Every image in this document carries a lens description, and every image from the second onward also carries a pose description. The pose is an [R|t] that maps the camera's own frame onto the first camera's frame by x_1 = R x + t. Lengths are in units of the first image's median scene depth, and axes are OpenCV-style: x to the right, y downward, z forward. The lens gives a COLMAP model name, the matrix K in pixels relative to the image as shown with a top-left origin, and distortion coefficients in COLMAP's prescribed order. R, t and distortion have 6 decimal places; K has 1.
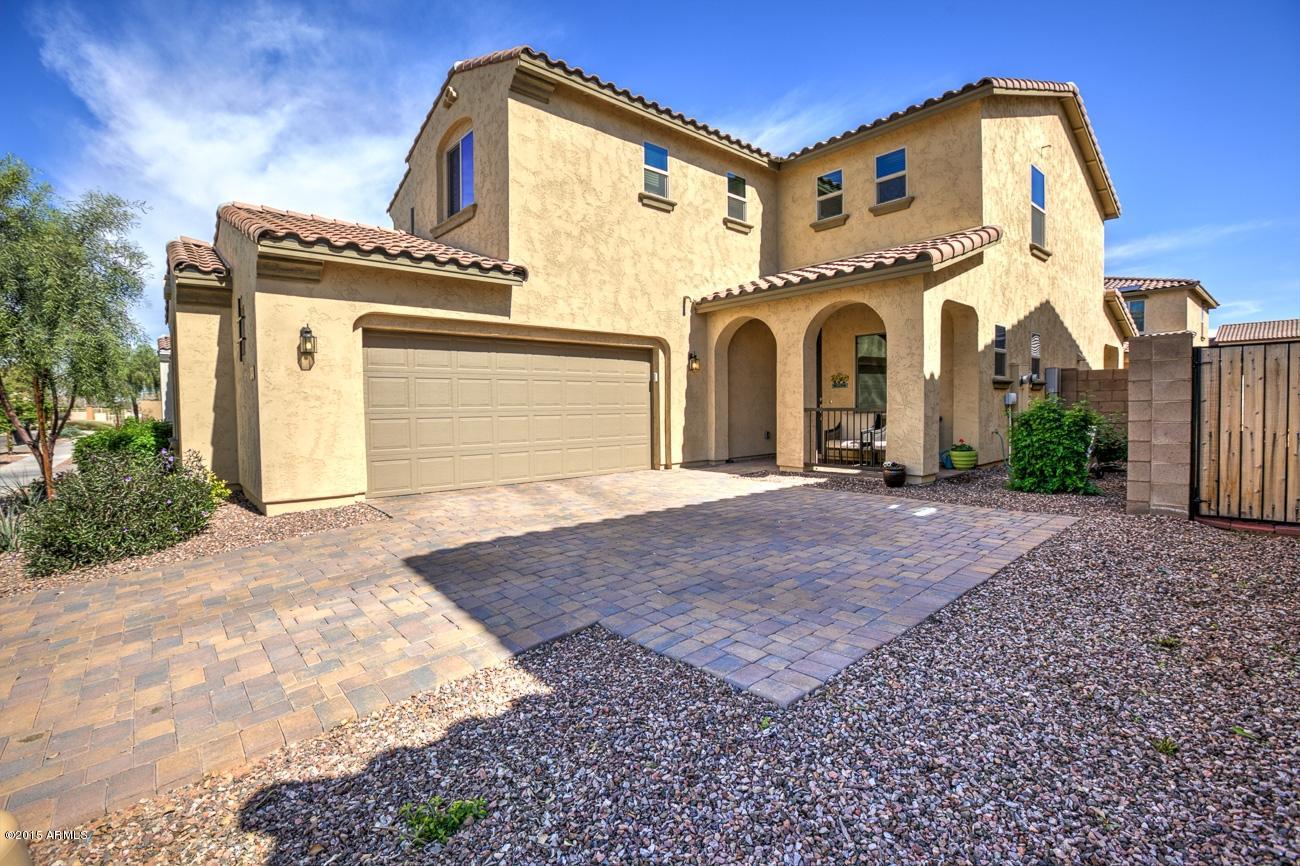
lens RADIAL K [[588.4, 0, 646.9], [0, 588.4, 428.7], [0, 0, 1]] dist [-0.061258, 0.020259]
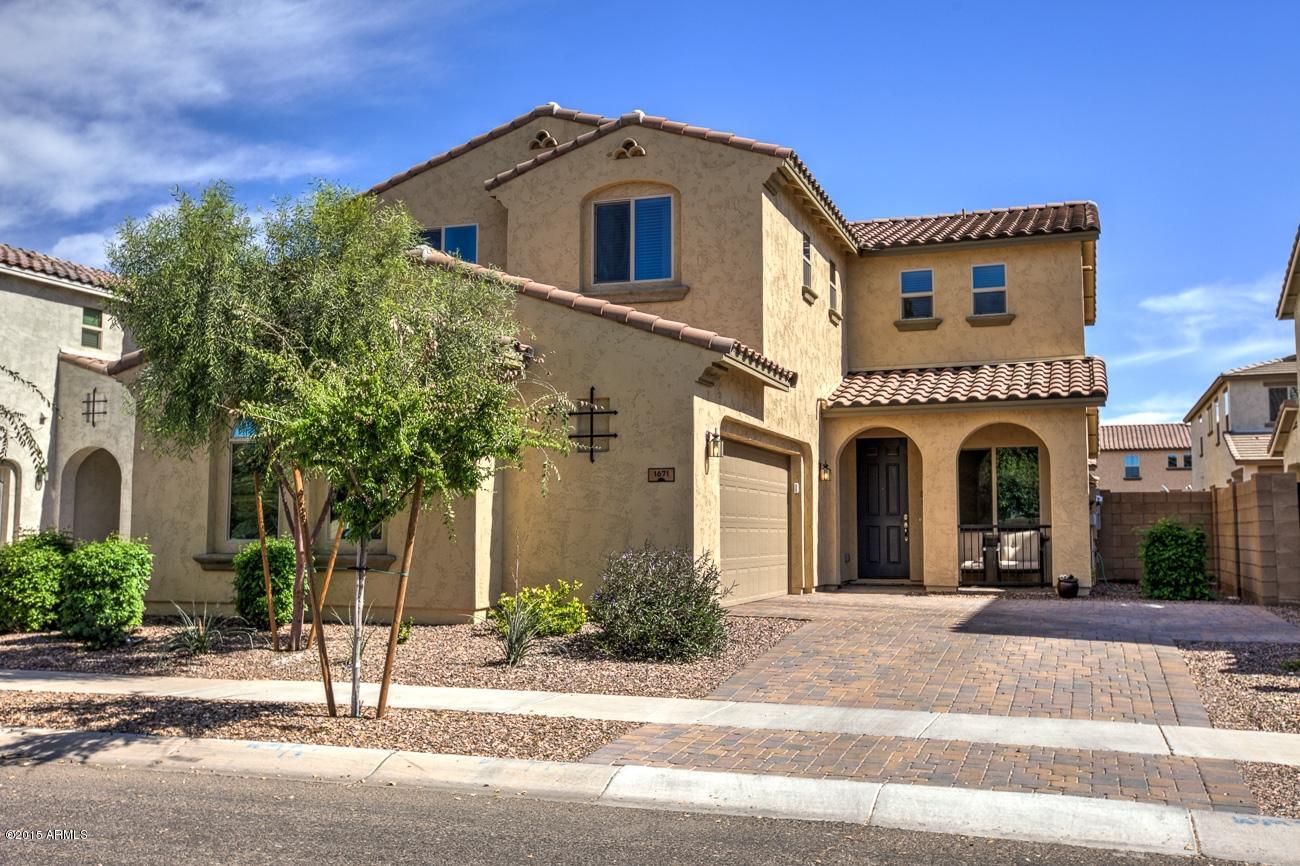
lens RADIAL K [[1238.7, 0, 650.0], [0, 1238.7, 433.0], [0, 0, 1]] dist [0.013445, 0.119515]
pose [[0.867171, 0.052974, 0.495185, -1.186914], [0.008193, 0.992674, -0.120542, 0.056897], [-0.497943, 0.108588, 0.860385, -0.534636]]
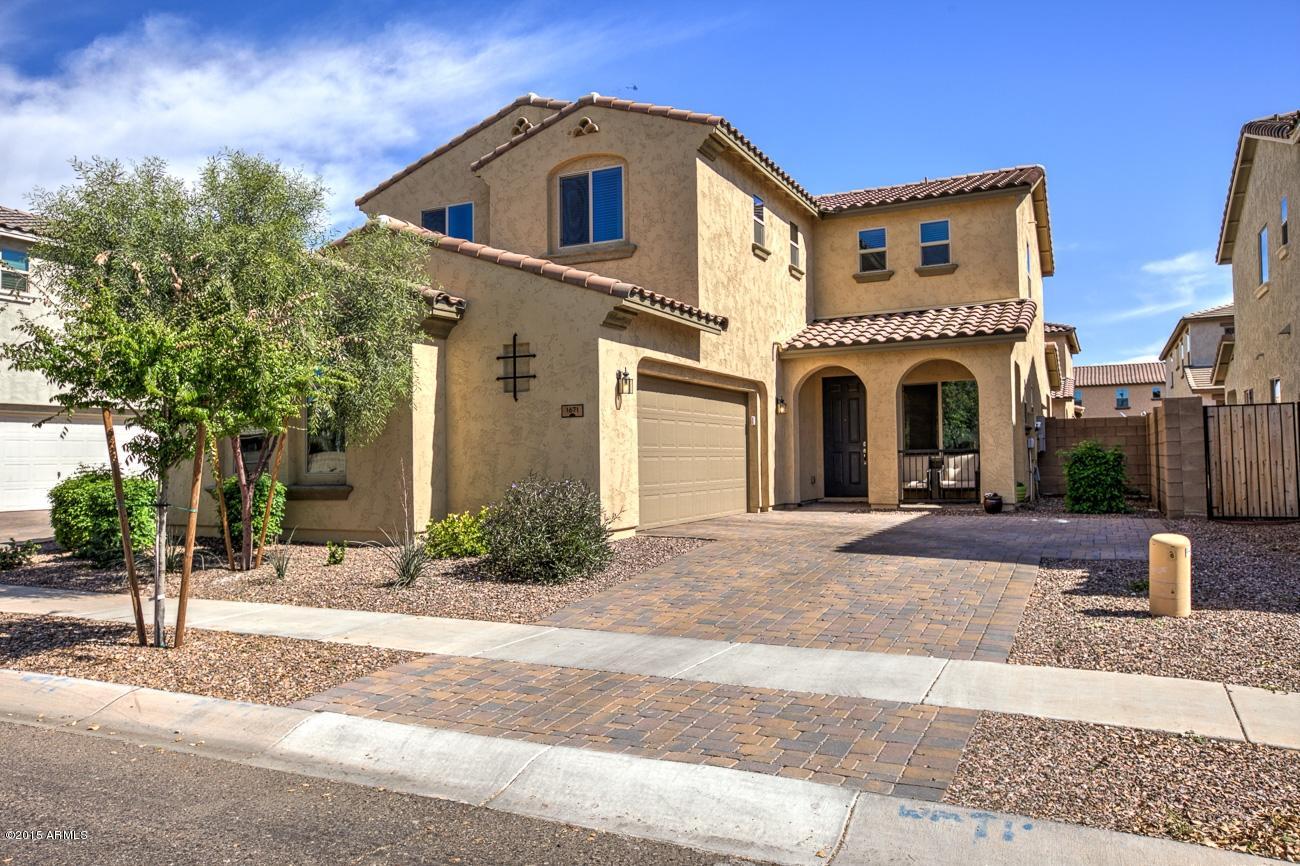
lens RADIAL K [[935.7, 0, 646.1], [0, 935.7, 431.5], [0, 0, 1]] dist [-0.037682, 0.094304]
pose [[0.920218, 0.010594, 0.391263, -0.848151], [0.018748, 0.997293, -0.071098, 0.045514], [-0.390957, 0.072761, 0.917529, -0.435649]]
